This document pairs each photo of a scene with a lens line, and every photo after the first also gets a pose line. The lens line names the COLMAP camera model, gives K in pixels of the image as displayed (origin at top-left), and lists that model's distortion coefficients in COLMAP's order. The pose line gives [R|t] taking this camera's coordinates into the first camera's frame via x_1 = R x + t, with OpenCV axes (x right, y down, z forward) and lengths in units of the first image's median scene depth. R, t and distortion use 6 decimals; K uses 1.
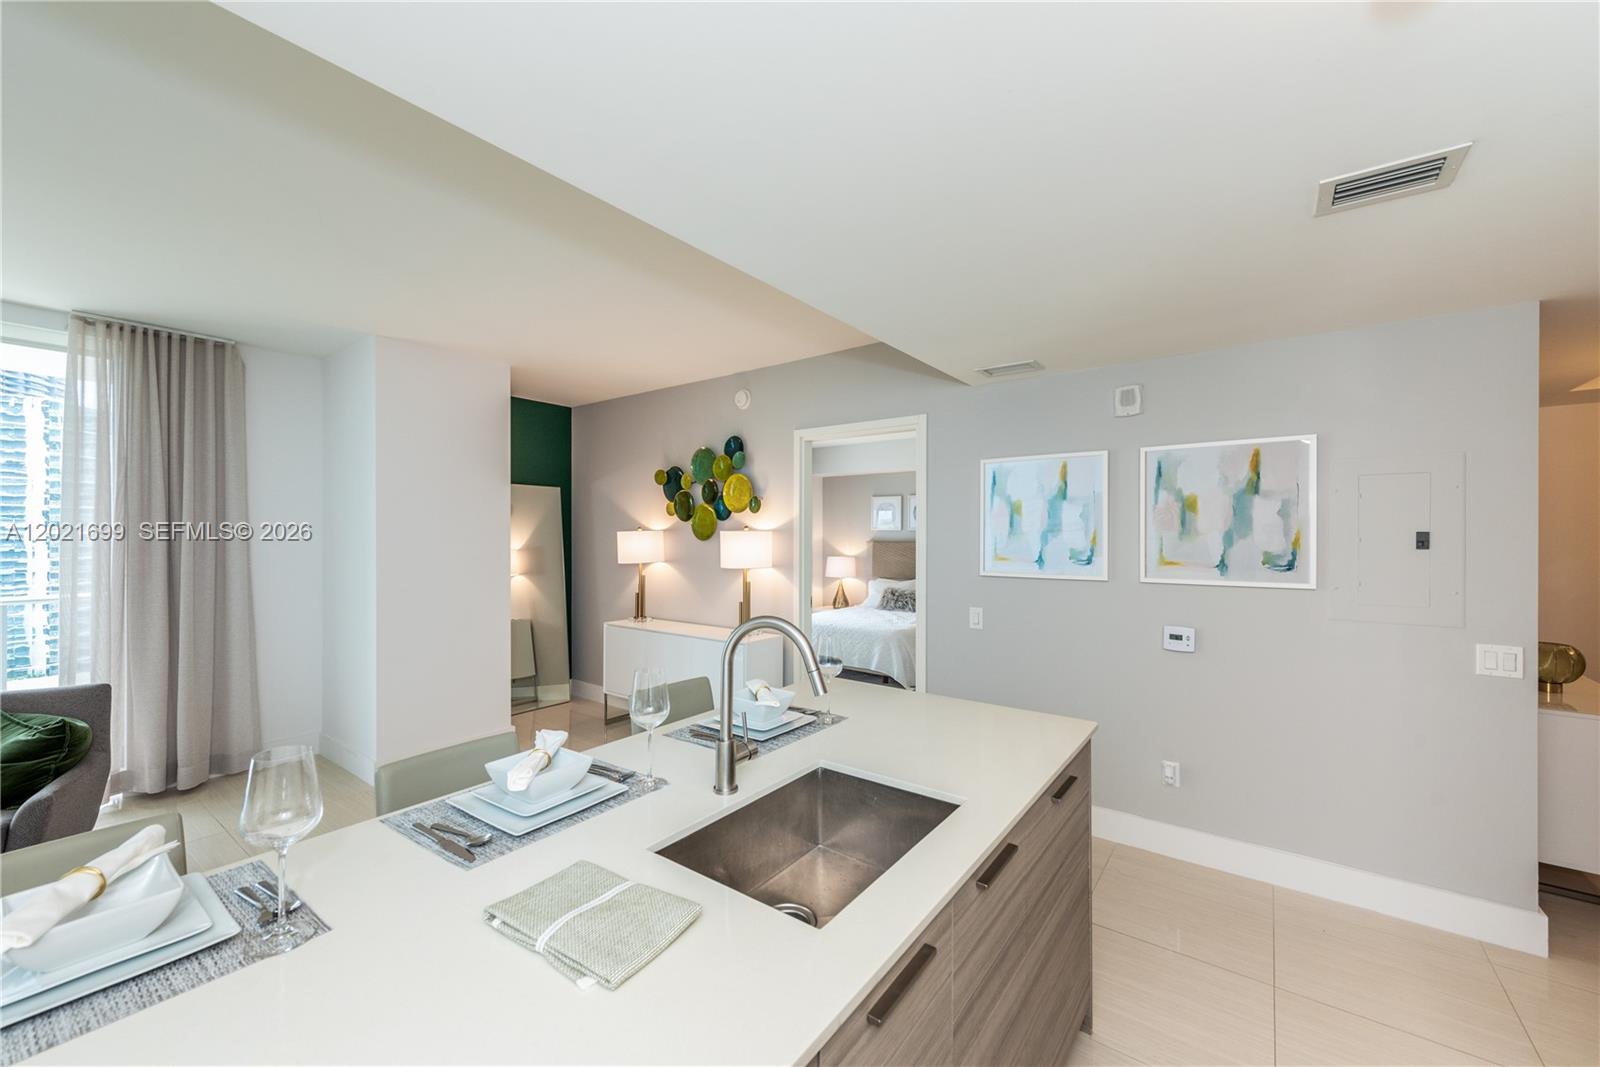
lens RADIAL K [[589.4, 0, 800.0], [0, 589.4, 533.5], [0, 0, 1]] dist [0.000417, -0.000044]
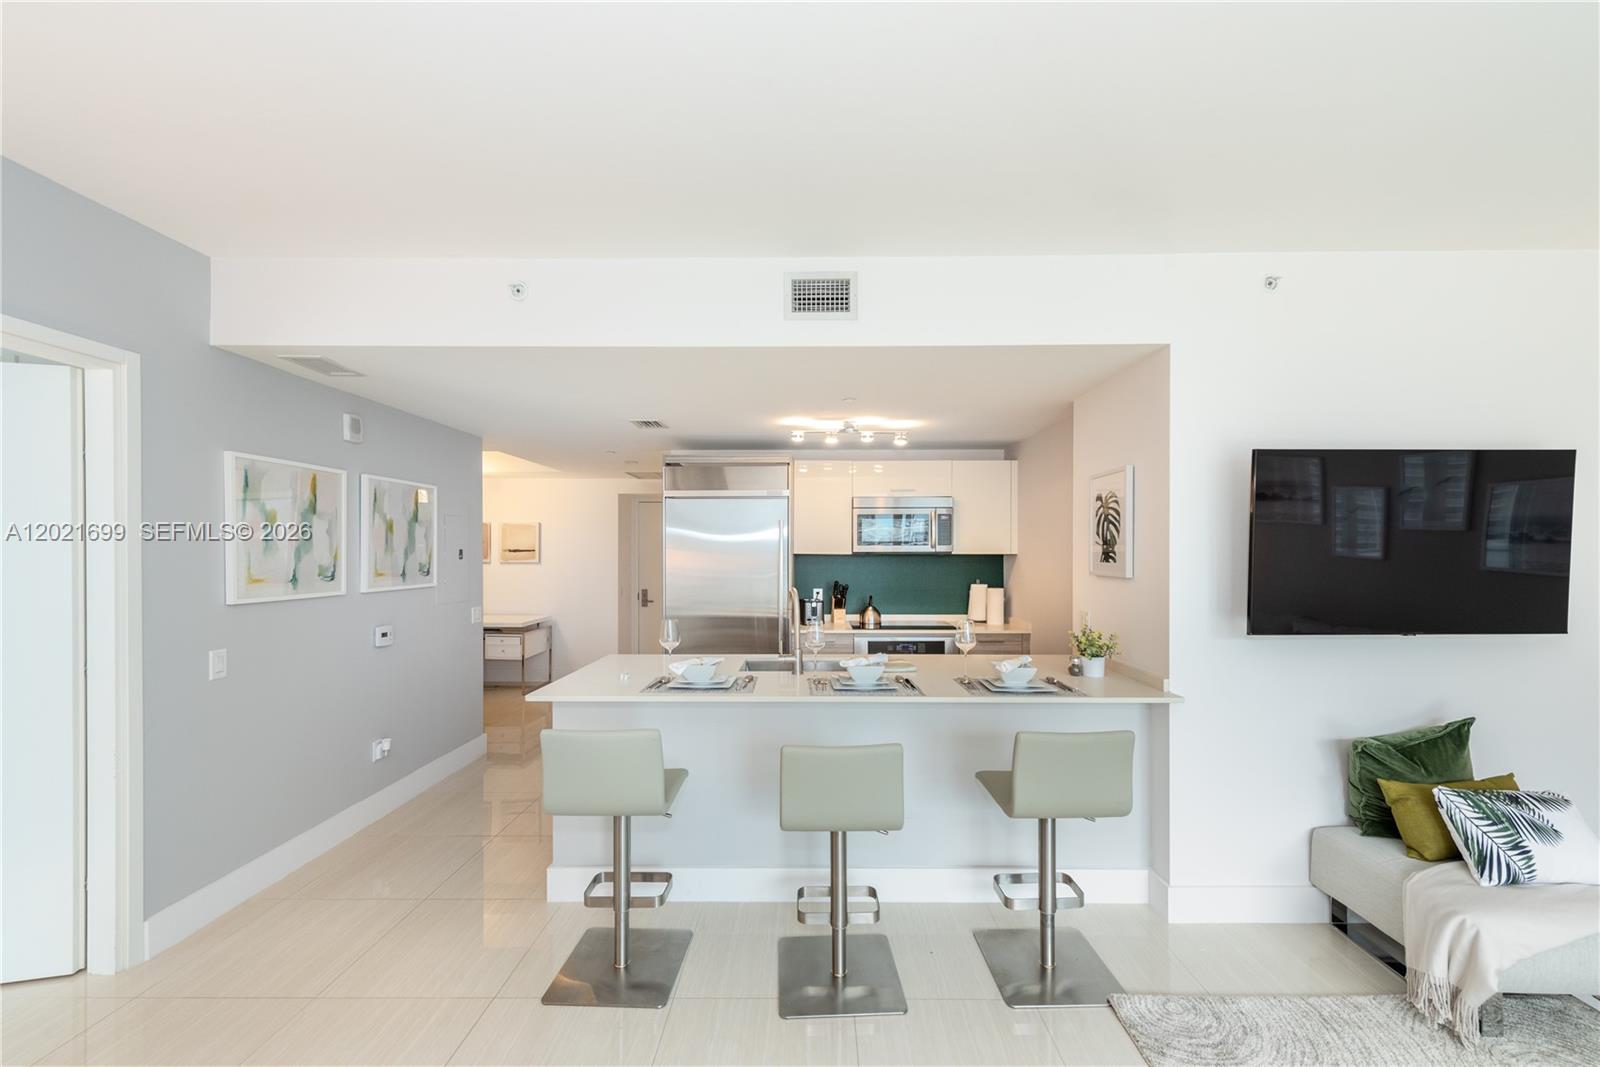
lens RADIAL K [[629.1, 0, 807.3], [0, 629.1, 552.3], [0, 0, 1]] dist [0.000498, -0.000289]
pose [[-0.580153, 0.001705, 0.814506, -0.713781], [0.003547, 0.999994, 0.000433, 0.005877], [-0.814500, 0.003141, -0.580155, 0.797895]]
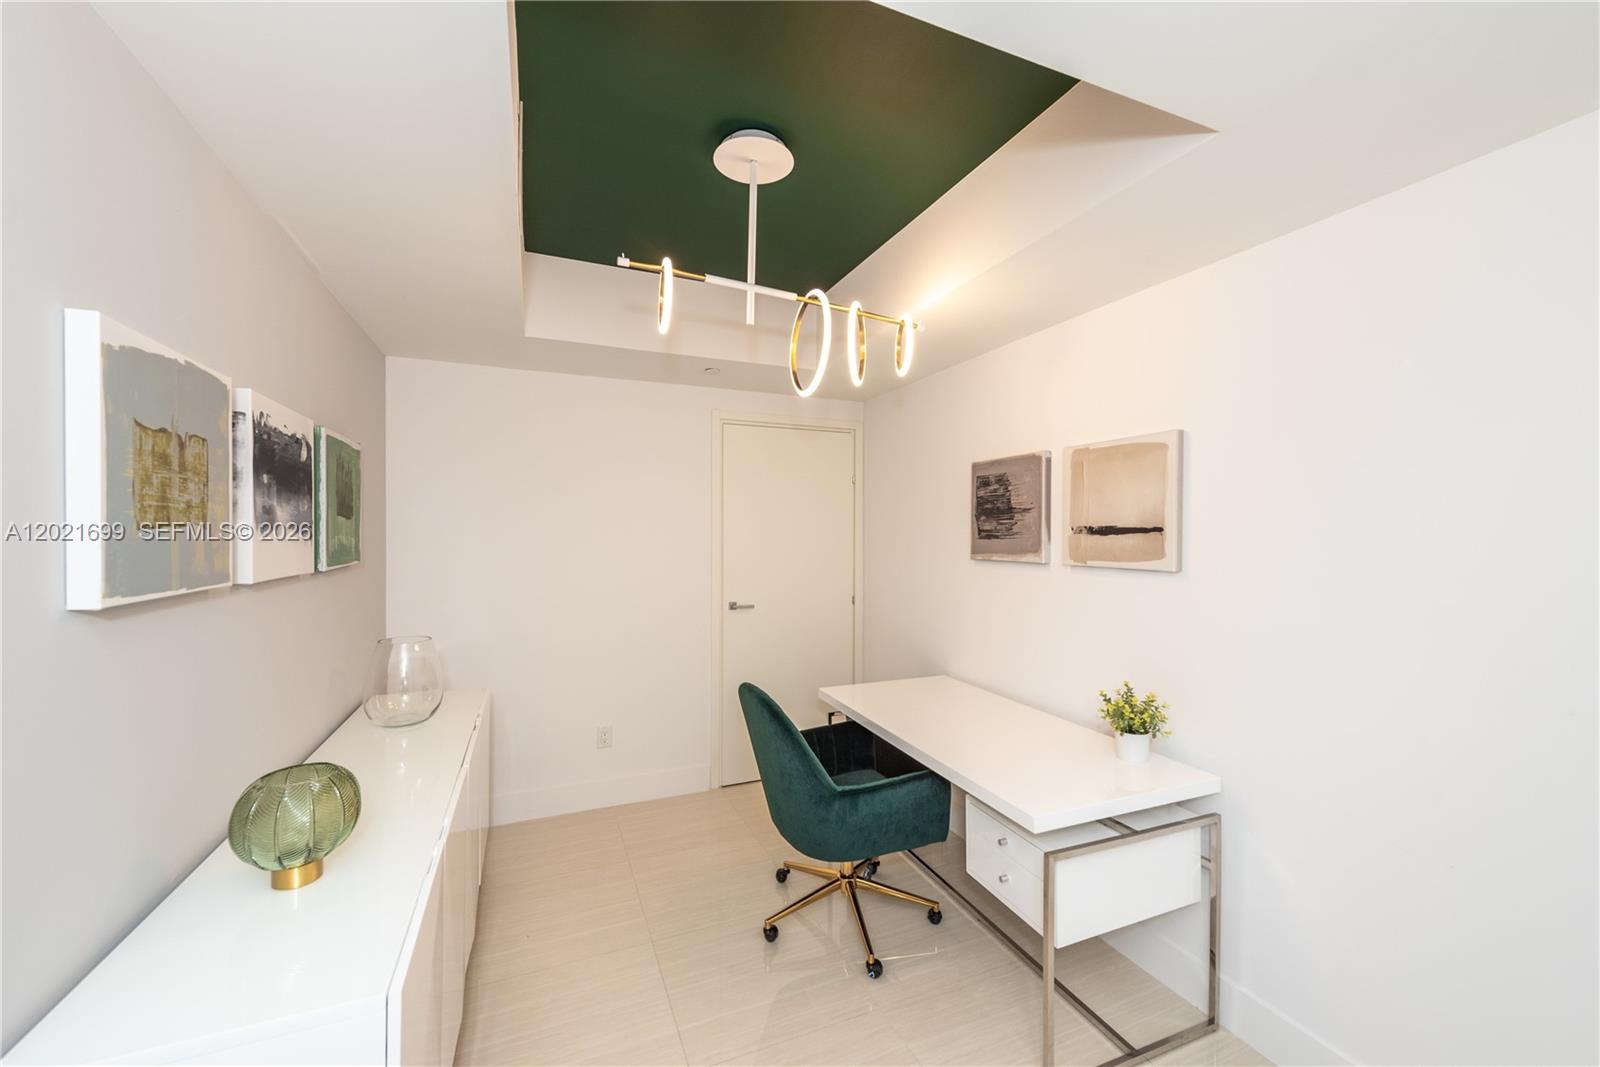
lens RADIAL K [[616.5, 0, 793.1], [0, 616.5, 539.5], [0, 0, 1]] dist [0.013900, -0.005397]
pose [[0.528688, -0.002745, 0.848812, 0.771627], [-0.003531, 0.999979, 0.005434, 0.004217], [-0.848809, -0.005870, 0.528667, 0.329220]]
